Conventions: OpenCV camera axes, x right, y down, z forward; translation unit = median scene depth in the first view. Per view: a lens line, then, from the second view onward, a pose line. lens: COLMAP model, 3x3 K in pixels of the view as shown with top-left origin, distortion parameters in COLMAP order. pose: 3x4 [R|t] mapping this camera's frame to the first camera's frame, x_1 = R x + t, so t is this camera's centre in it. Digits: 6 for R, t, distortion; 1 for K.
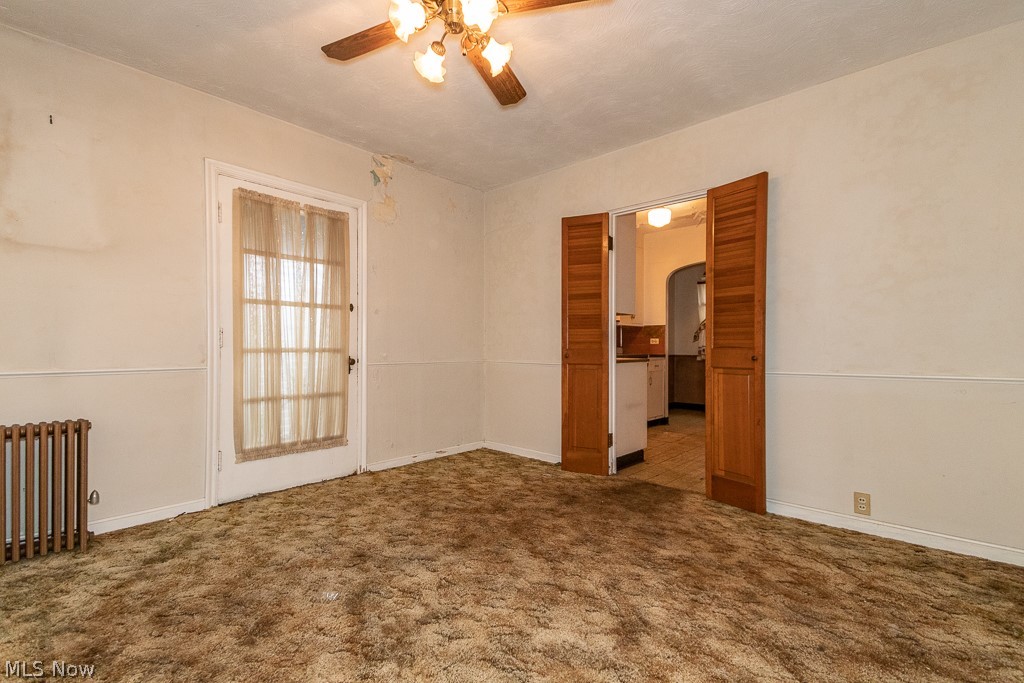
lens RADIAL K [[467.0, 0, 509.7], [0, 467.0, 347.2], [0, 0, 1]] dist [0.031347, -0.004510]
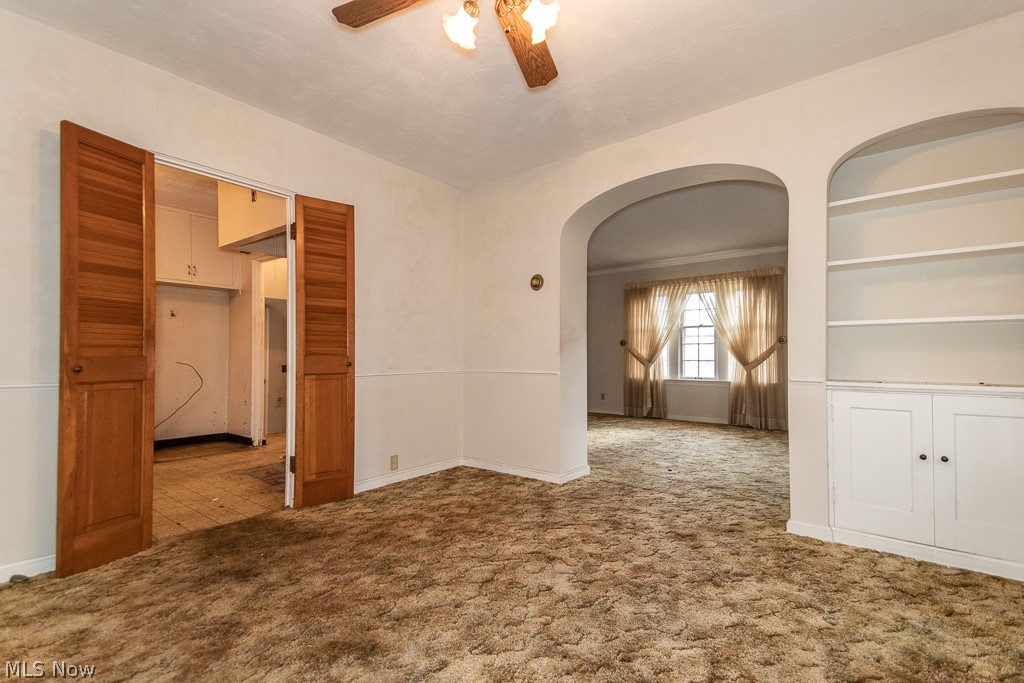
lens RADIAL K [[467.0, 0, 510.6], [0, 467.0, 350.5], [0, 0, 1]] dist [0.031347, -0.004510]
pose [[-0.064798, 0.007240, 0.997872, -0.604490], [-0.003358, 0.999966, -0.007473, -0.002324], [-0.997893, -0.003835, -0.064772, 0.637122]]
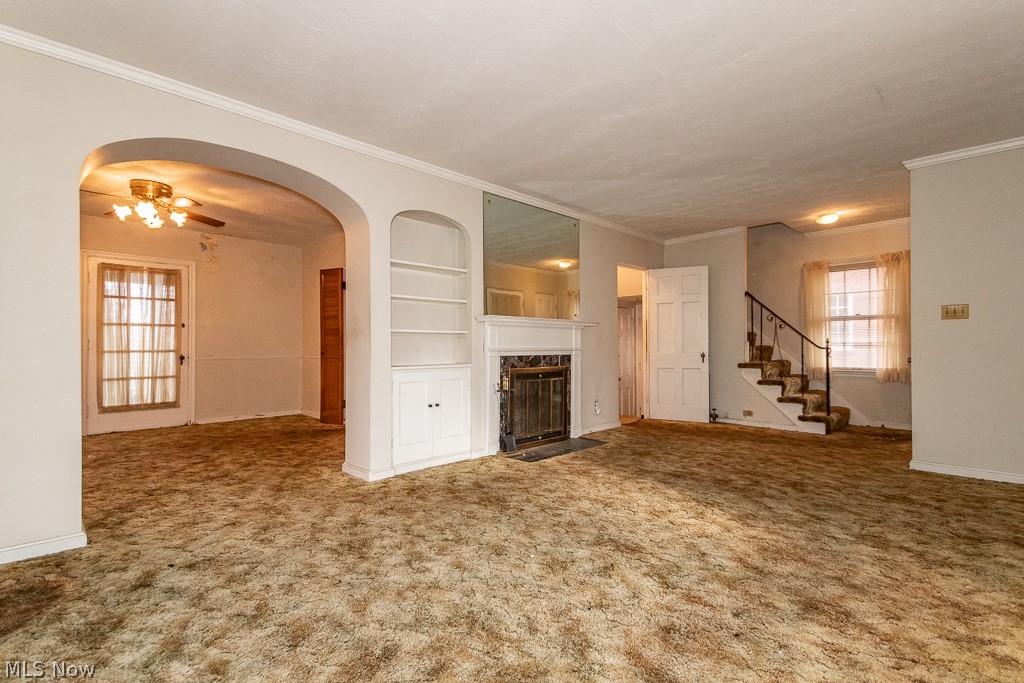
lens RADIAL K [[468.4, 0, 515.6], [0, 468.4, 334.6], [0, 0, 1]] dist [0.032953, -0.000745]
pose [[0.999898, -0.009542, -0.010622, 0.997057], [0.009256, 0.999602, -0.026634, 0.005459], [0.010871, 0.026533, 0.999589, -0.789740]]
